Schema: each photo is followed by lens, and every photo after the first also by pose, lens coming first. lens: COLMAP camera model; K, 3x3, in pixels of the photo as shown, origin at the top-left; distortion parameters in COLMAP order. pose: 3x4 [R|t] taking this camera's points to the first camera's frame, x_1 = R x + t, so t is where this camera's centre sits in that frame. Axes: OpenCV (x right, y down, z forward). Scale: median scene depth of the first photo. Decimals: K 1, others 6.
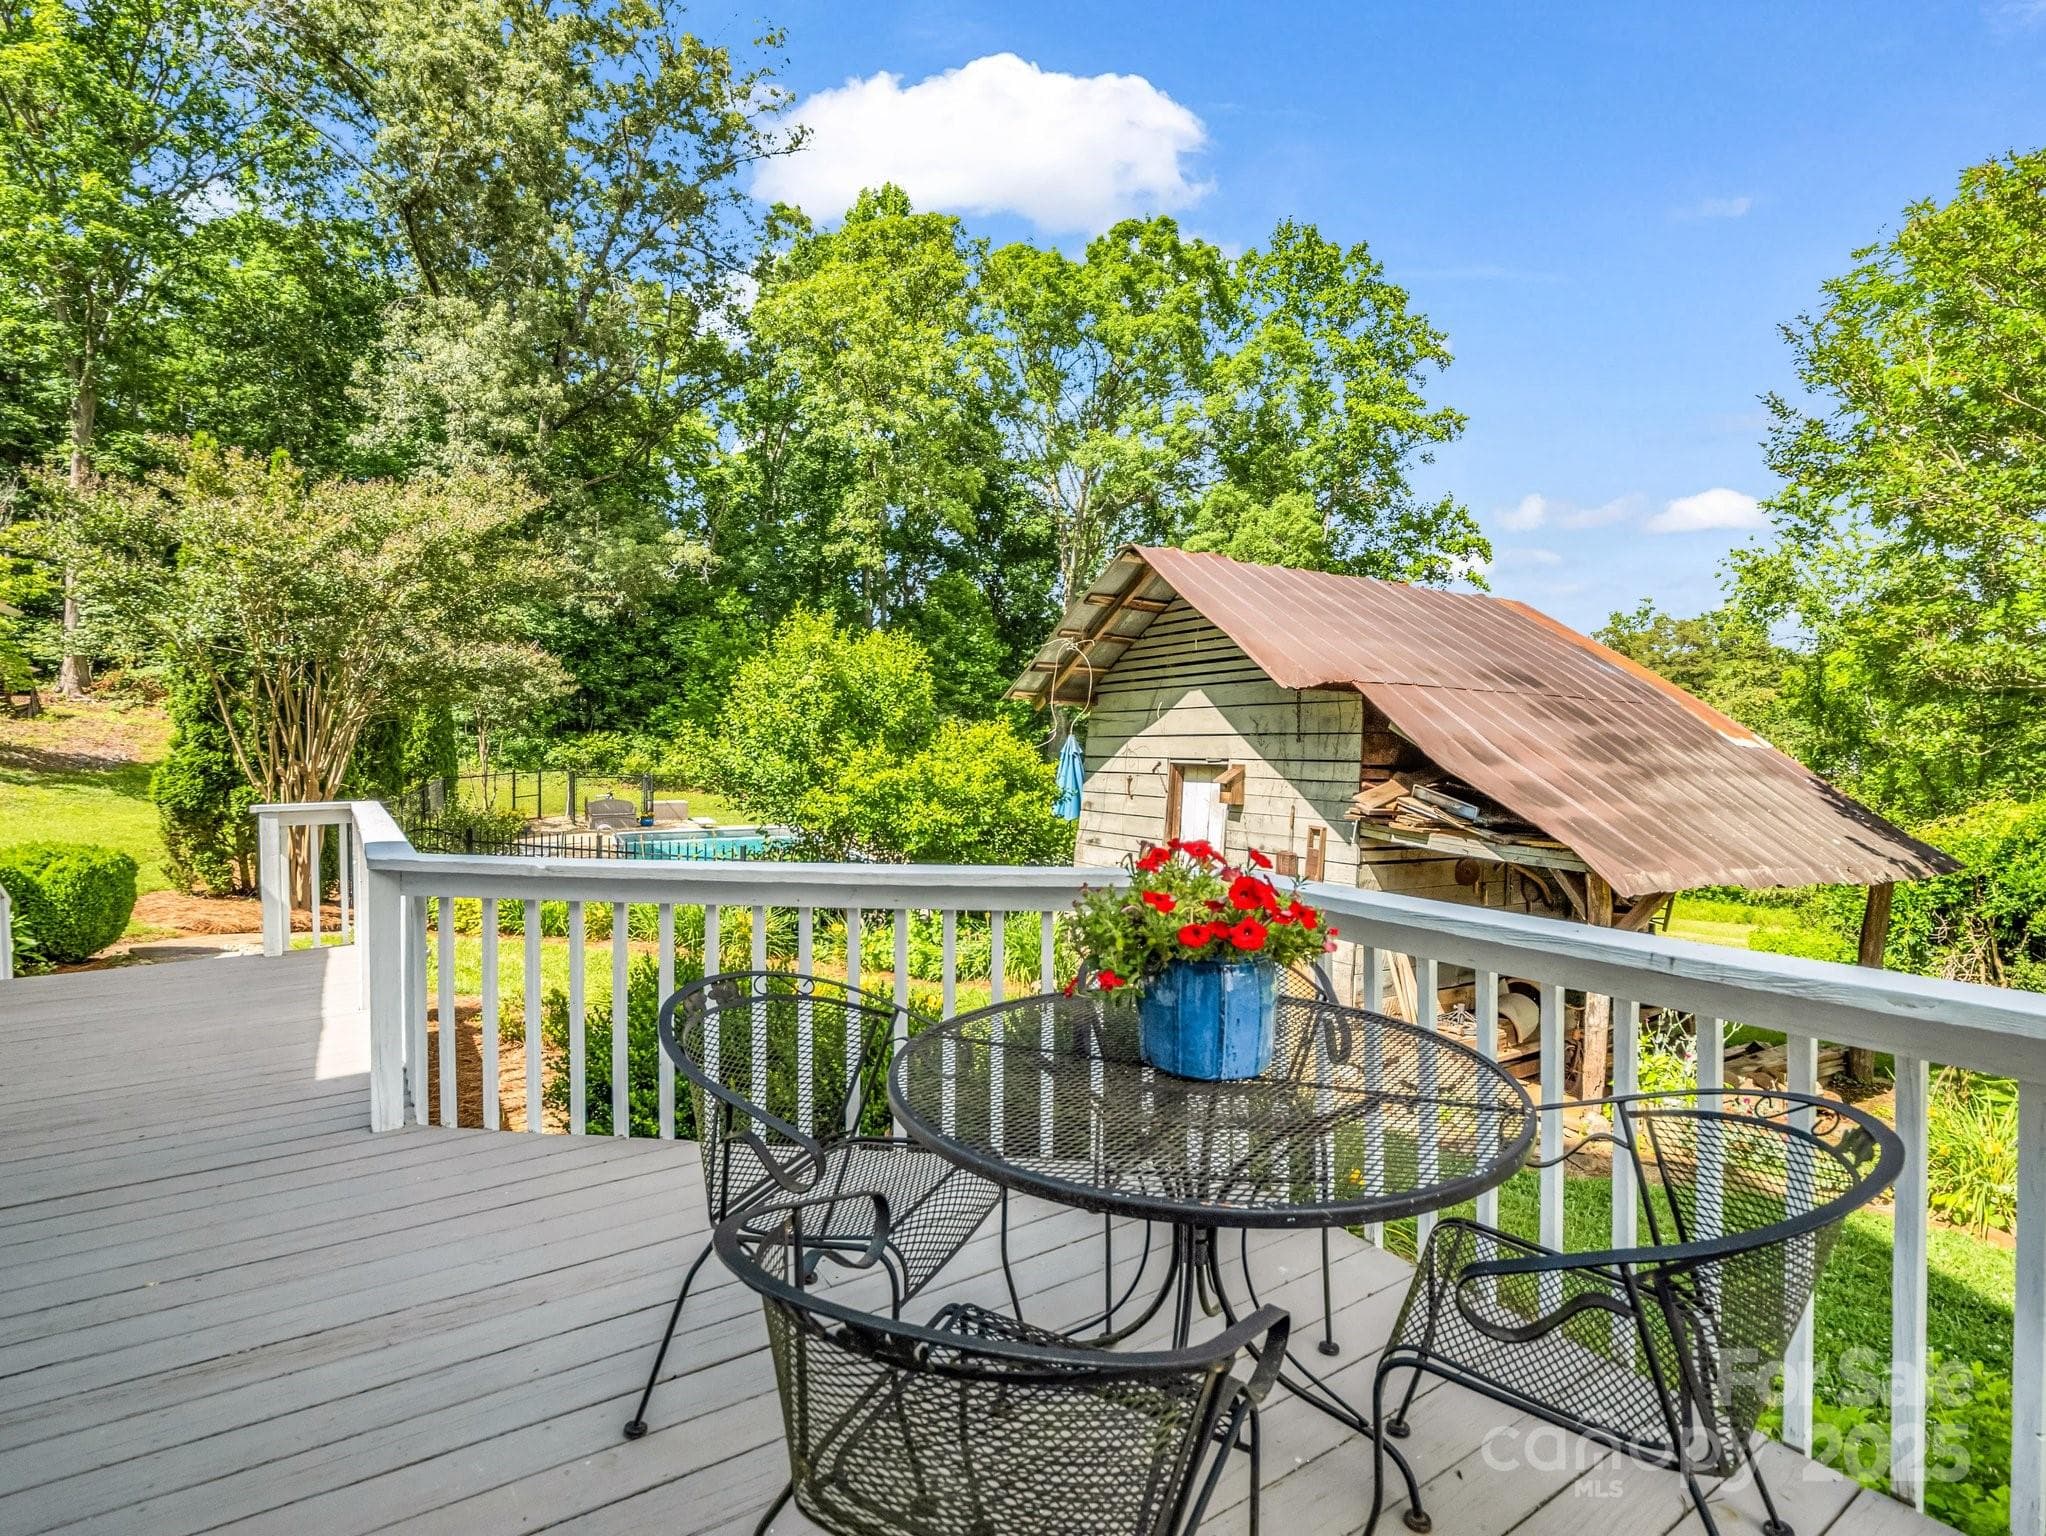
lens RADIAL K [[1011.4, 0, 1027.8], [0, 1011.4, 760.6], [0, 0, 1]] dist [-0.019973, 0.000249]
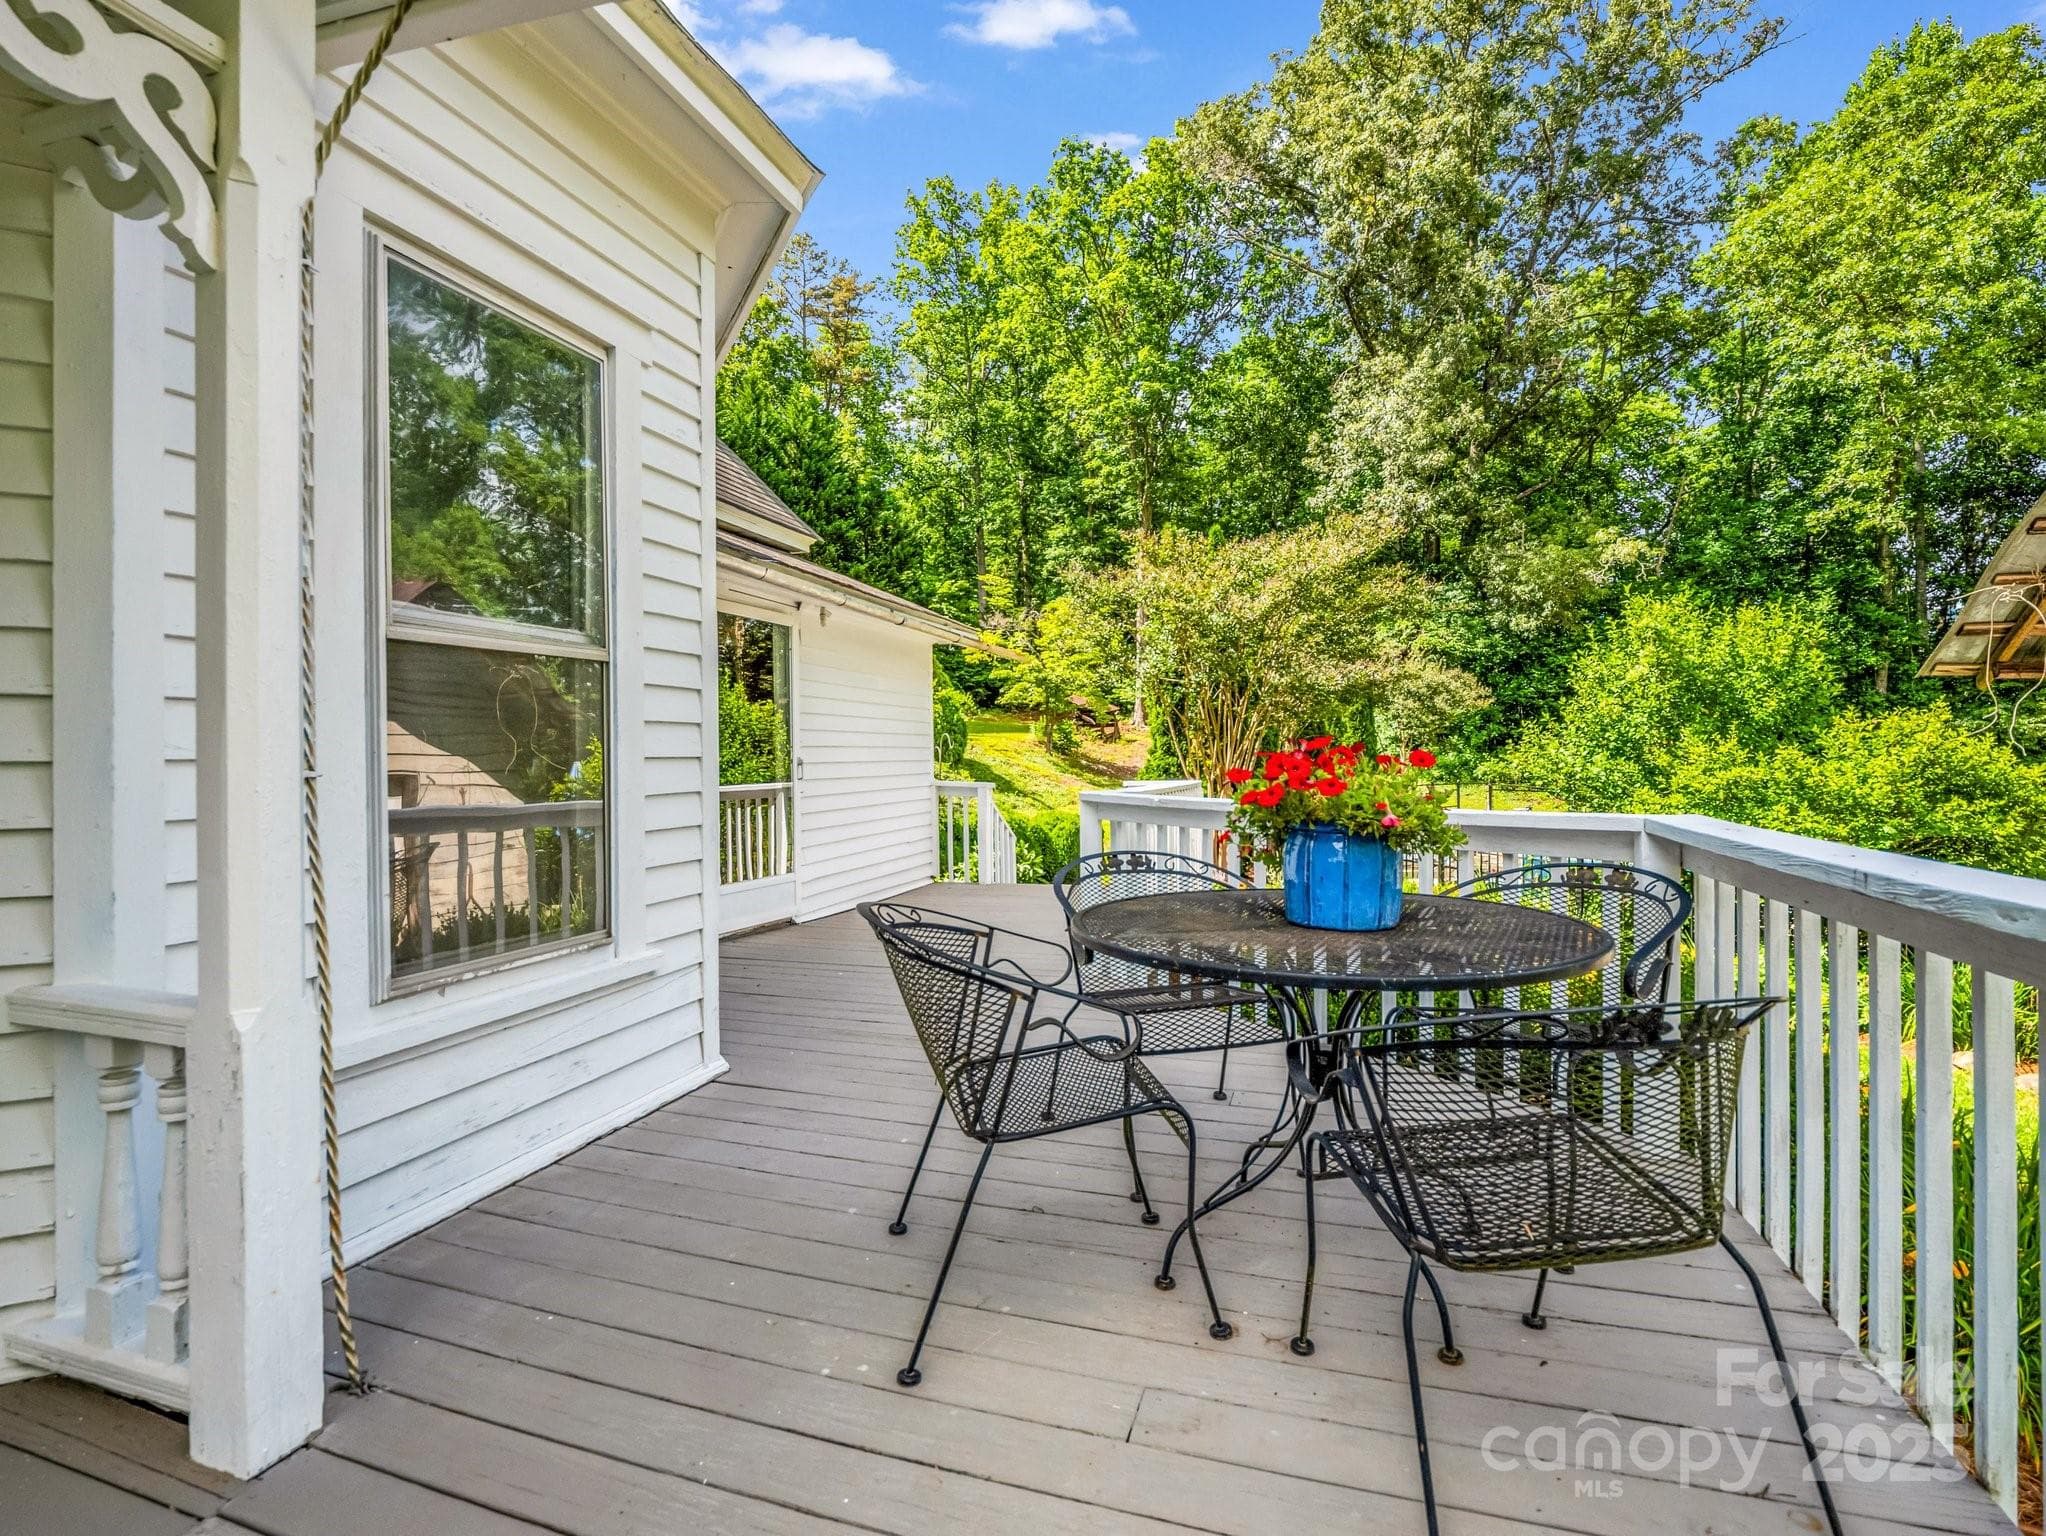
lens RADIAL K [[1006.5, 0, 1008.0], [0, 1006.5, 757.3], [0, 0, 1]] dist [-0.007641, -0.002153]
pose [[0.610709, -0.006644, -0.791827, 0.043513], [-0.012373, 0.999763, -0.017931, 0.006462], [0.791759, 0.020748, 0.610482, -0.001268]]
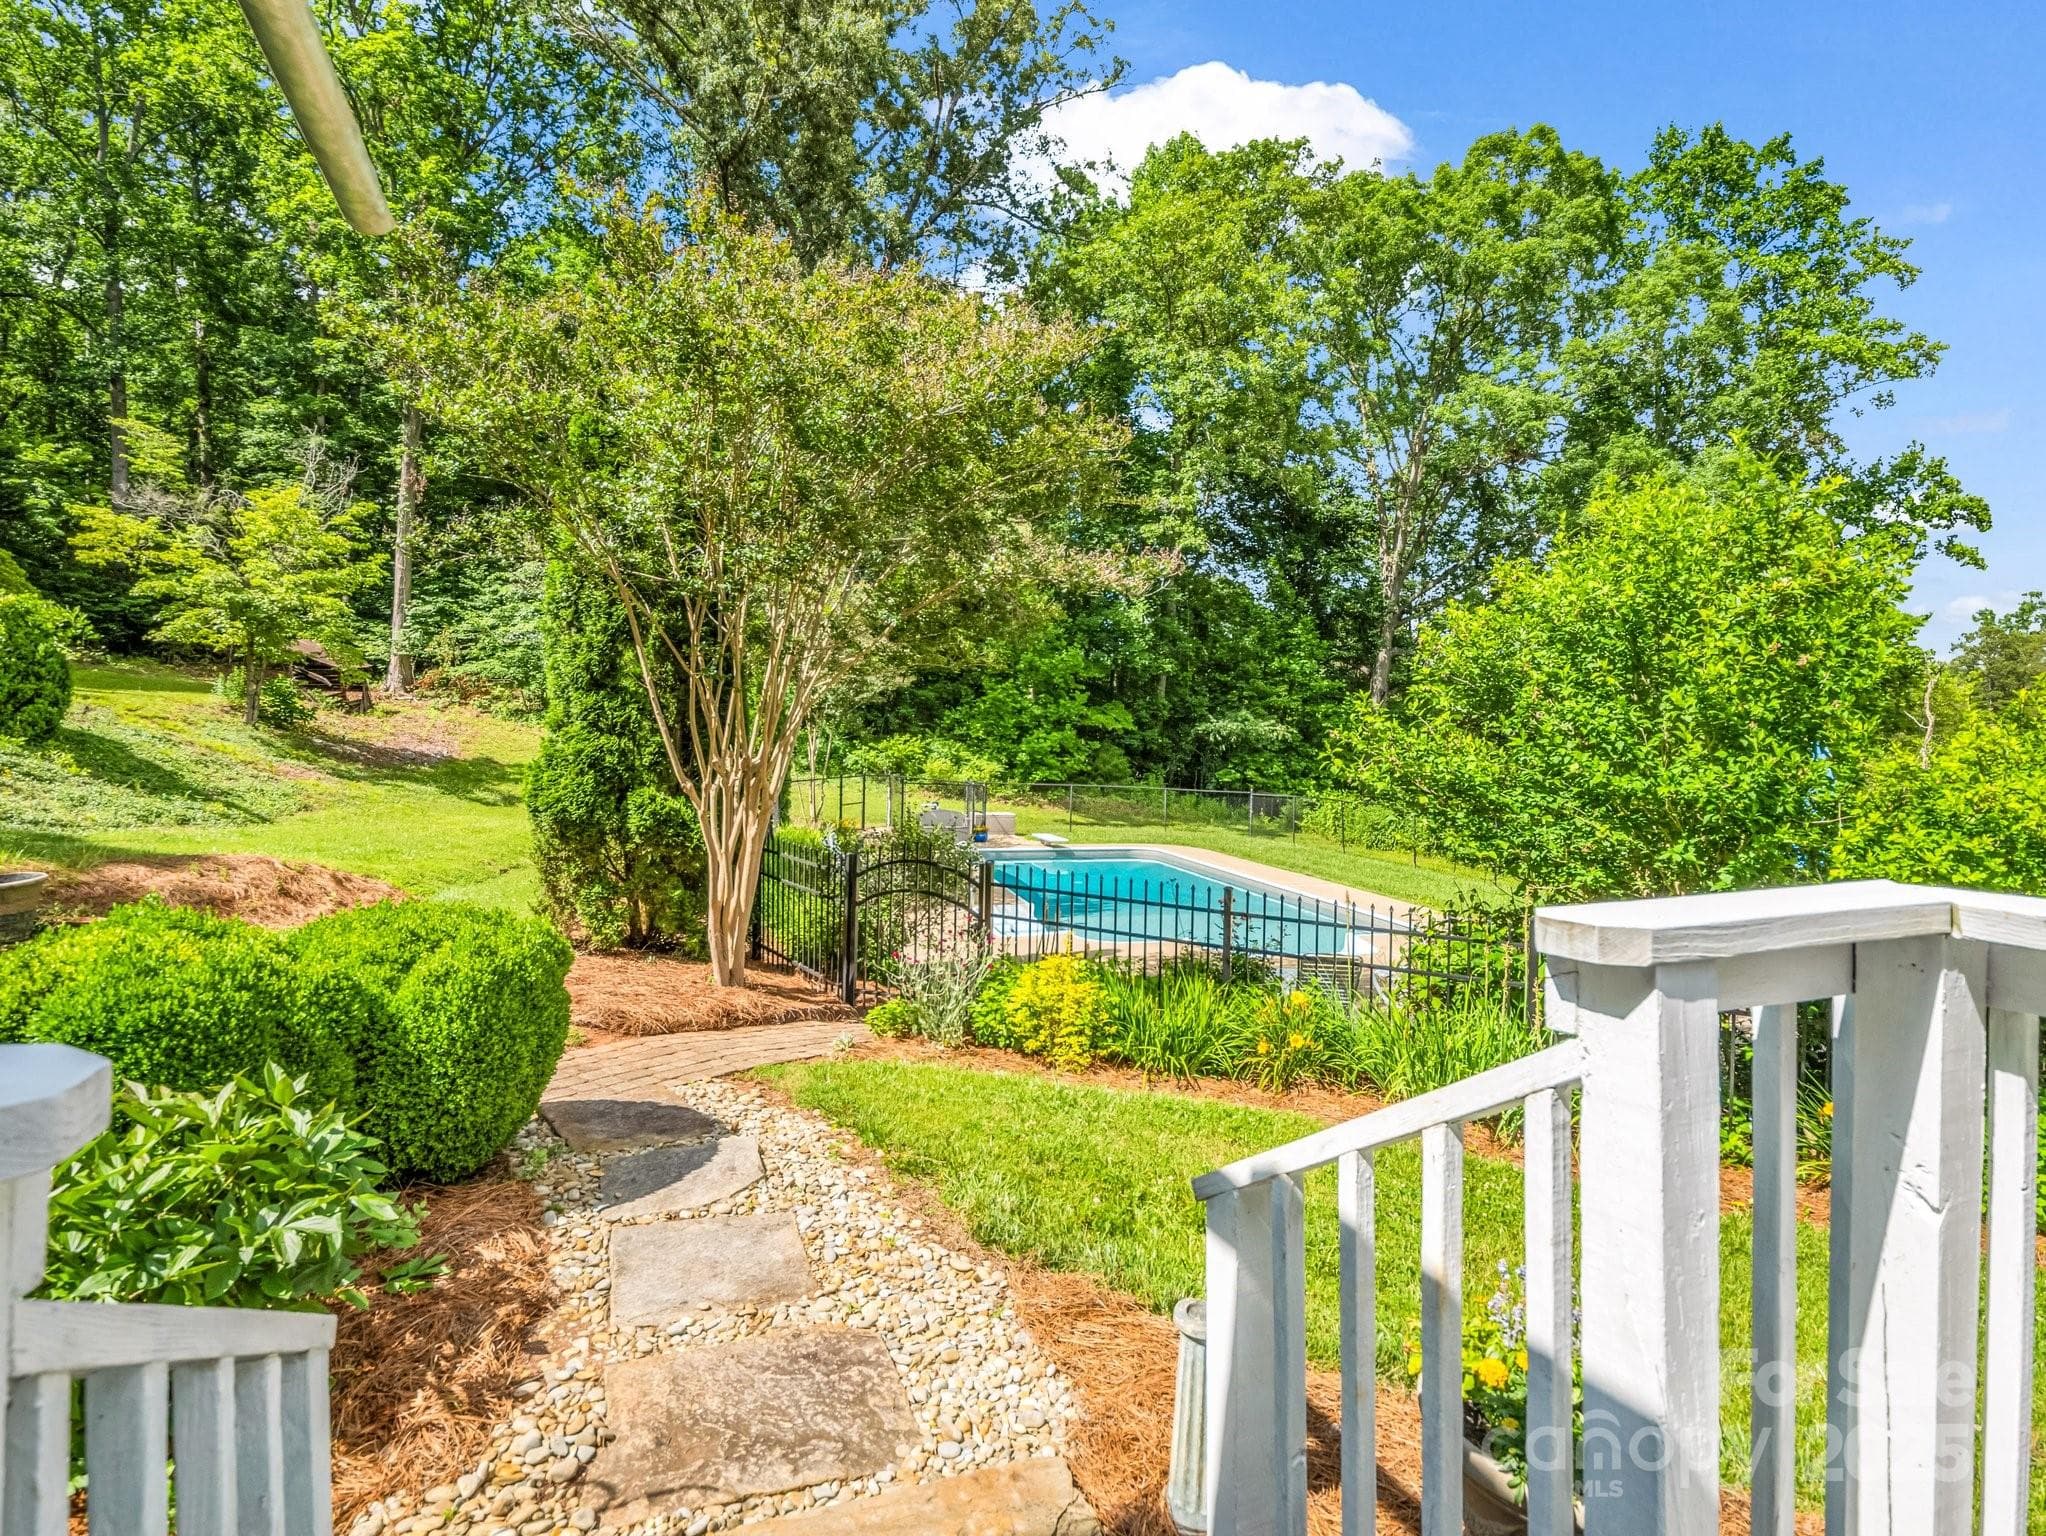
lens RADIAL K [[1006.5, 0, 1008.0], [0, 1006.5, 757.3], [0, 0, 1]] dist [-0.007641, -0.002153]
pose [[0.977188, 0.014910, -0.211854, -0.150230], [-0.018363, 0.999729, -0.014339, 0.003838], [0.211583, 0.017902, 0.977196, 0.146138]]
